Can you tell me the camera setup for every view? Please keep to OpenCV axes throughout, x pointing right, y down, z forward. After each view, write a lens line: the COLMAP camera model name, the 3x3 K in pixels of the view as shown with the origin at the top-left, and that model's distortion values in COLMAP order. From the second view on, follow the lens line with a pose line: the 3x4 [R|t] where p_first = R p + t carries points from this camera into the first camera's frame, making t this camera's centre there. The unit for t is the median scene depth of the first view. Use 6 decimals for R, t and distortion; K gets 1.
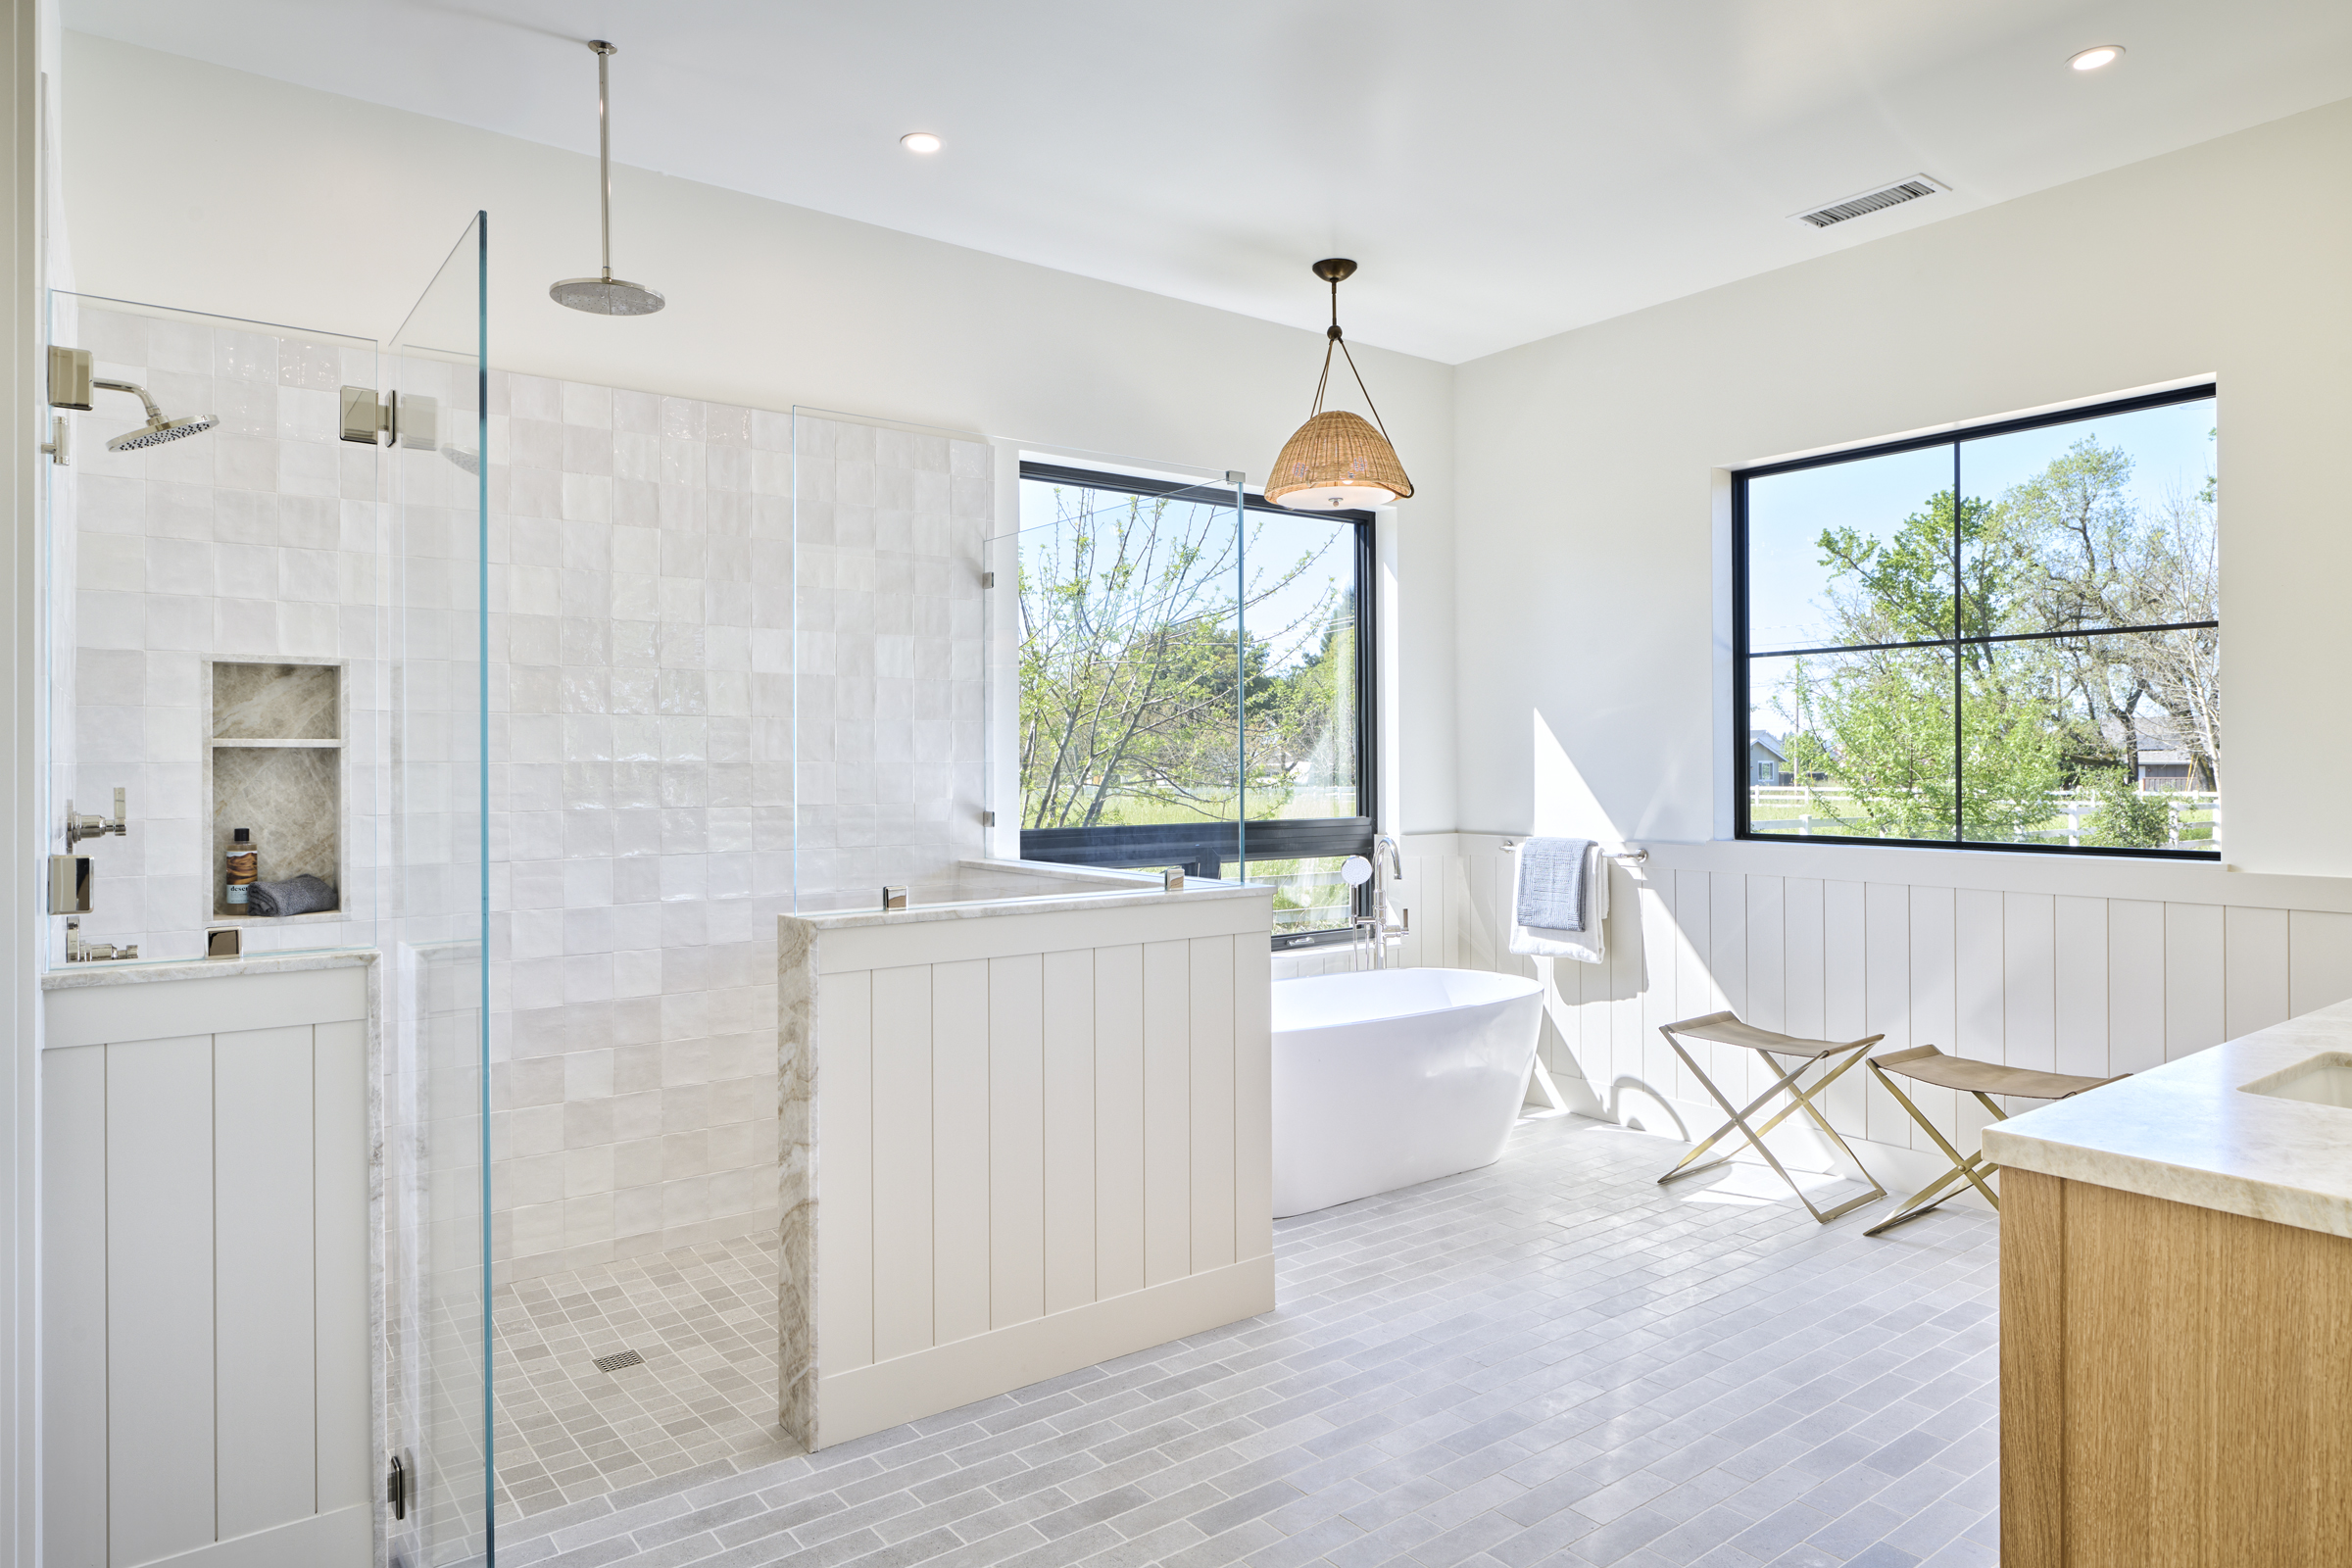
lens RADIAL K [[1372.7, 0, 1170.1], [0, 1372.7, 777.5], [0, 0, 1]] dist [-0.014013, 0.008175]
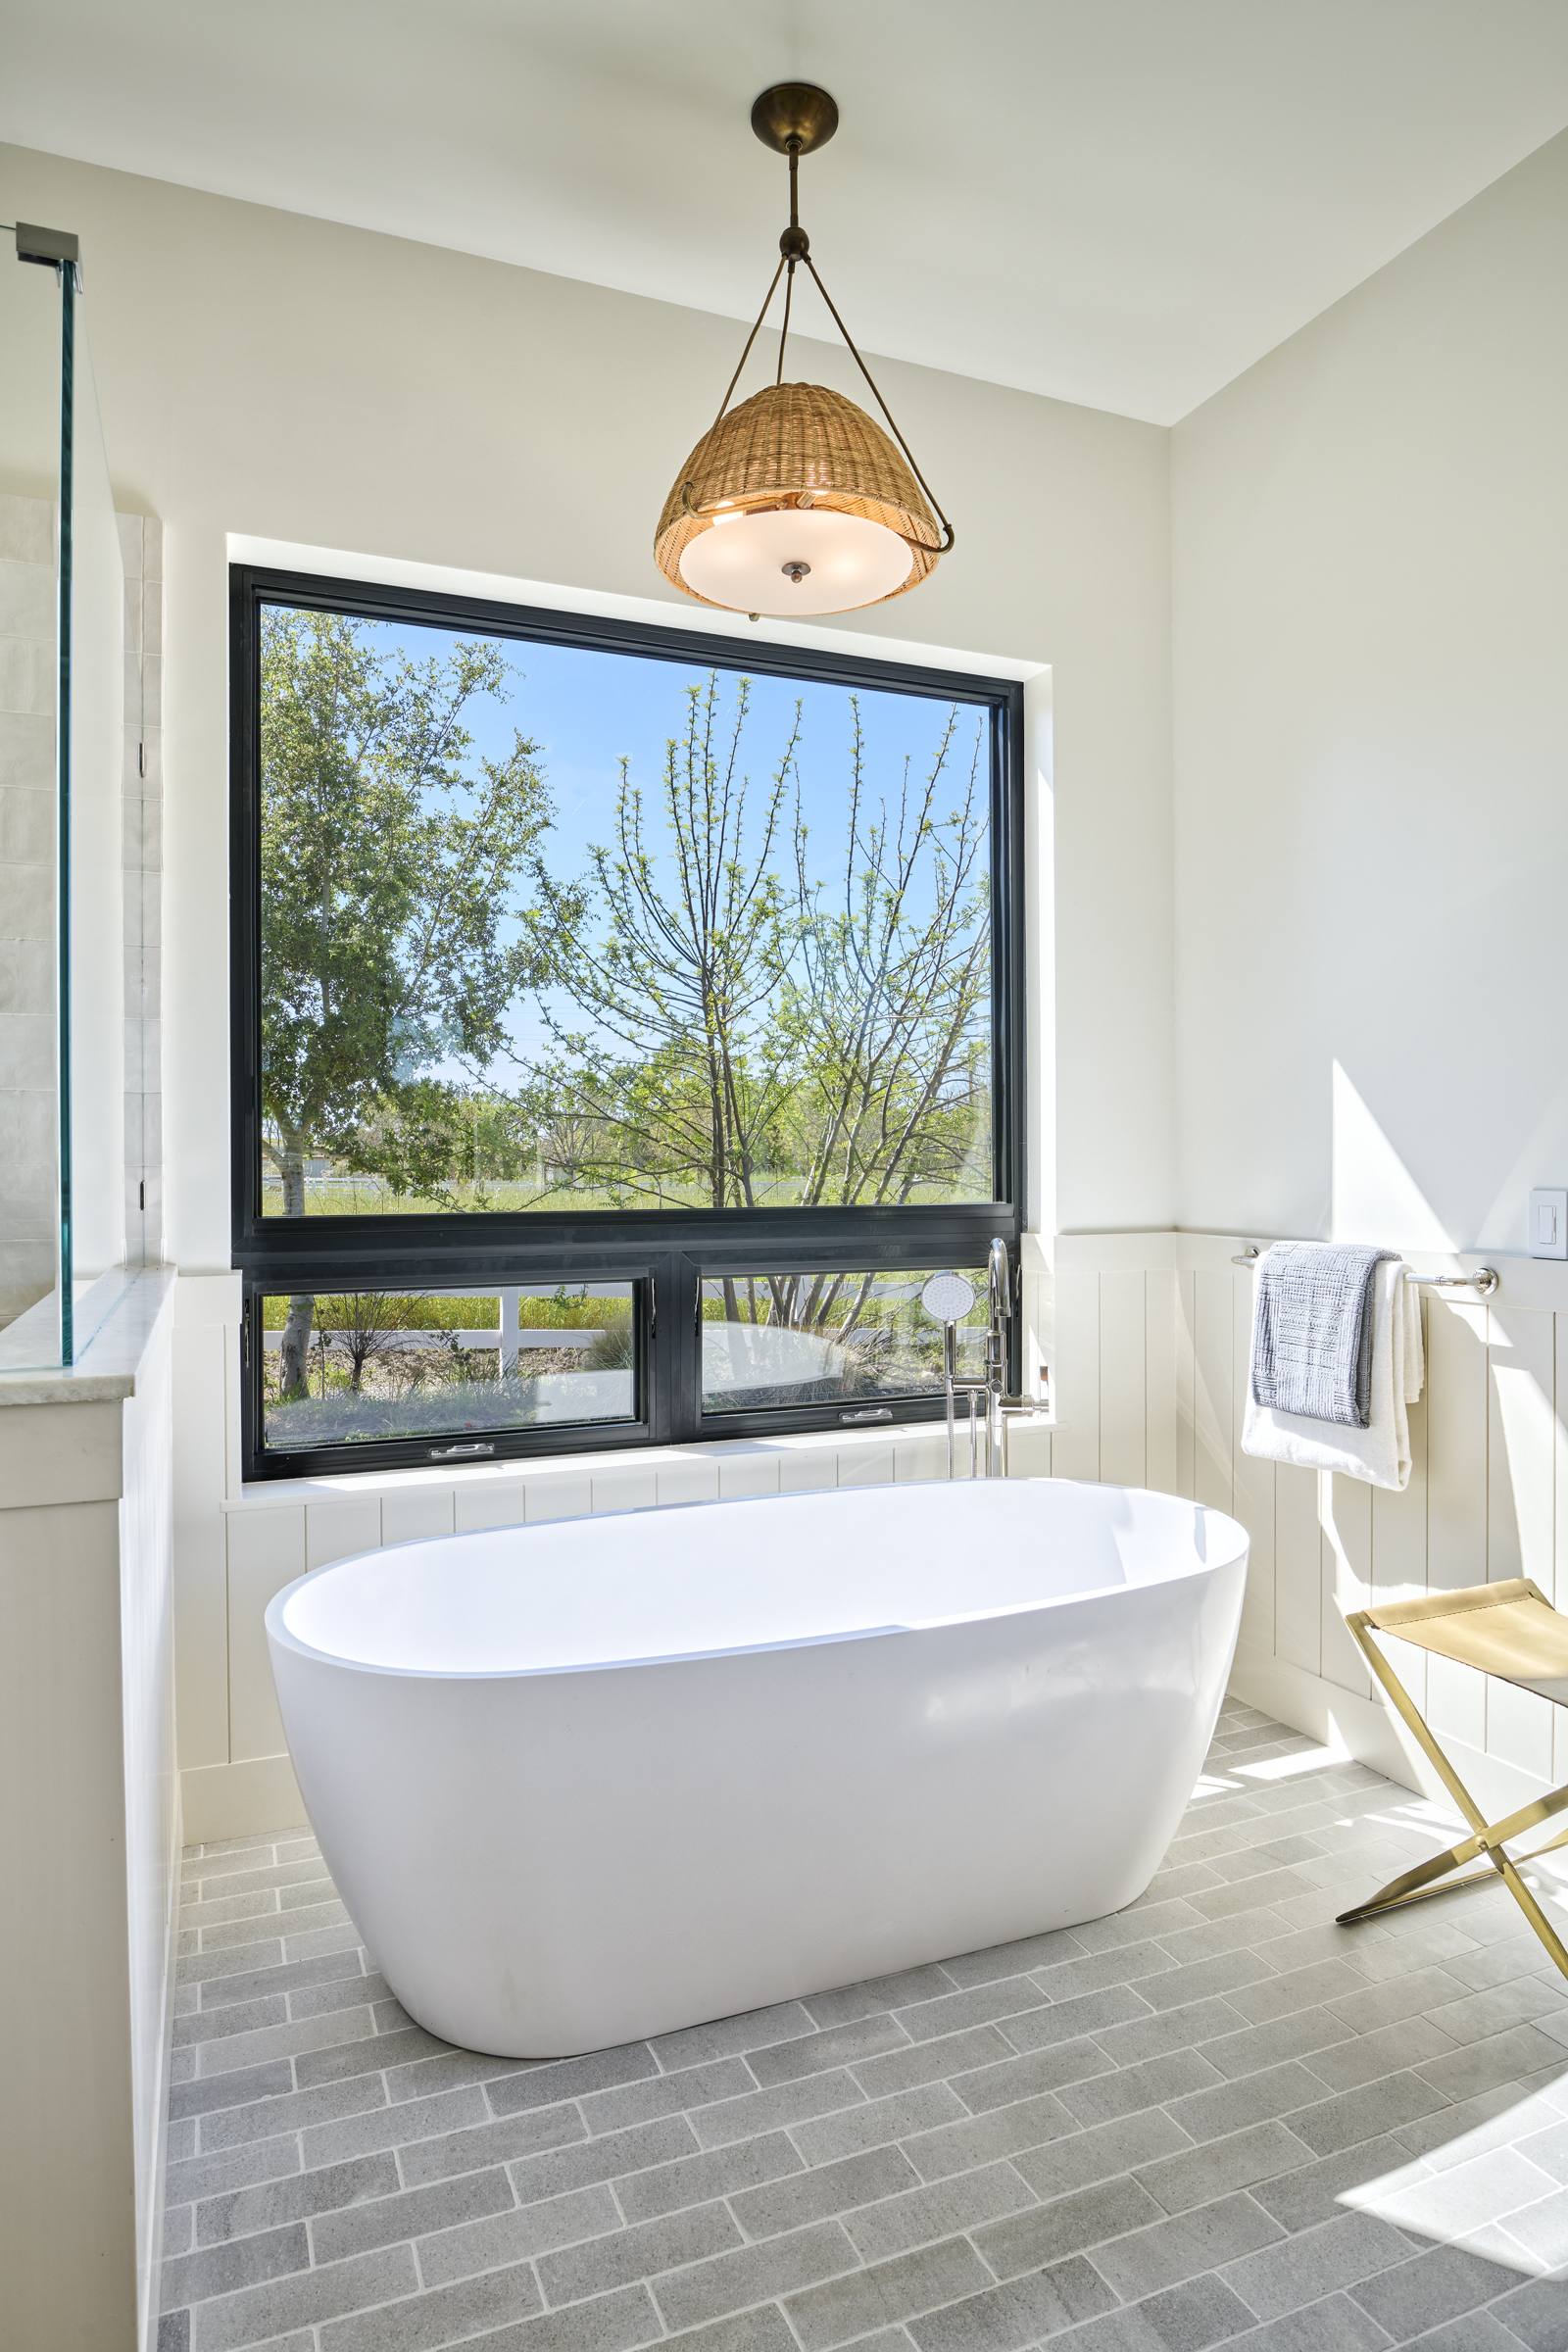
lens RADIAL K [[1372.7, 0, 791.4], [0, 1372.7, 1181.1], [0, 0, 1]] dist [-0.014013, 0.008175]
pose [[0.971661, 0.001903, -0.236371, 0.233355], [-0.000578, 0.999984, 0.005674, 0.019059], [0.236378, -0.005377, 0.971646, 0.493800]]
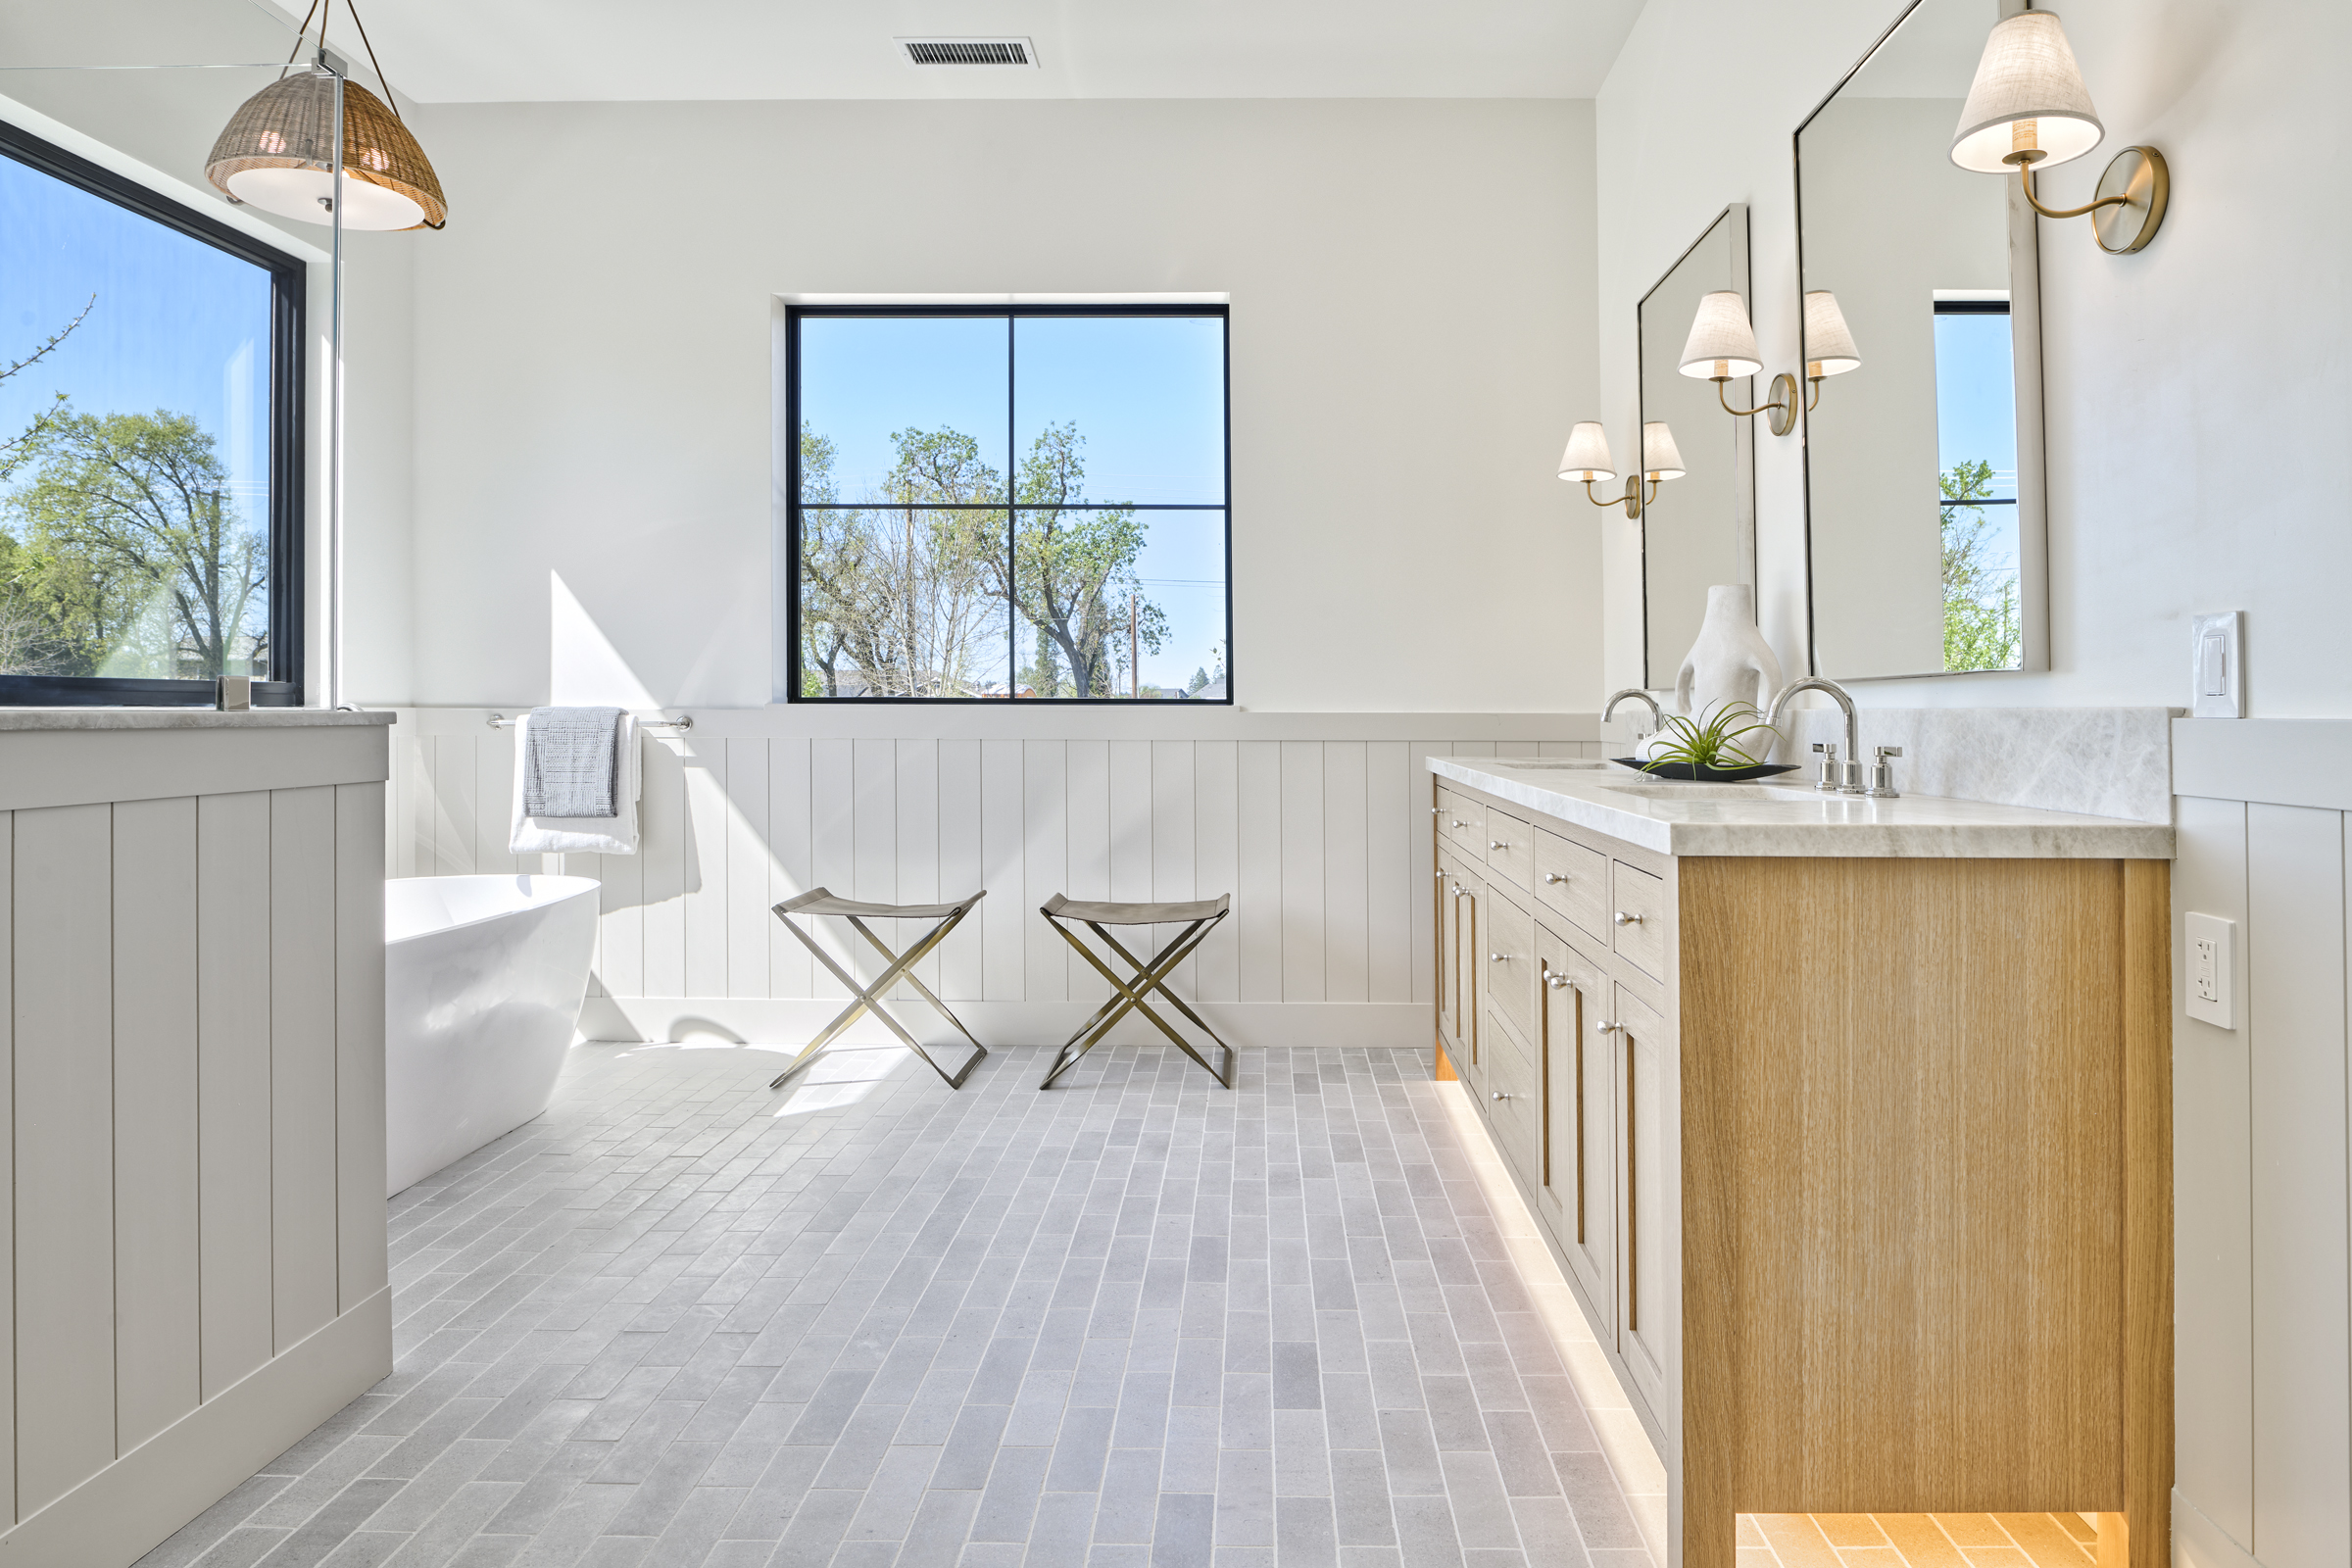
lens RADIAL K [[1372.7, 0, 1226.0], [0, 1372.7, 702.6], [0, 0, 1]] dist [-0.014013, 0.008175]
pose [[0.621713, 0.009875, 0.783183, -0.131222], [0.001629, 0.999902, -0.013901, 0.060151], [-0.783243, 0.009918, 0.621636, 0.209007]]
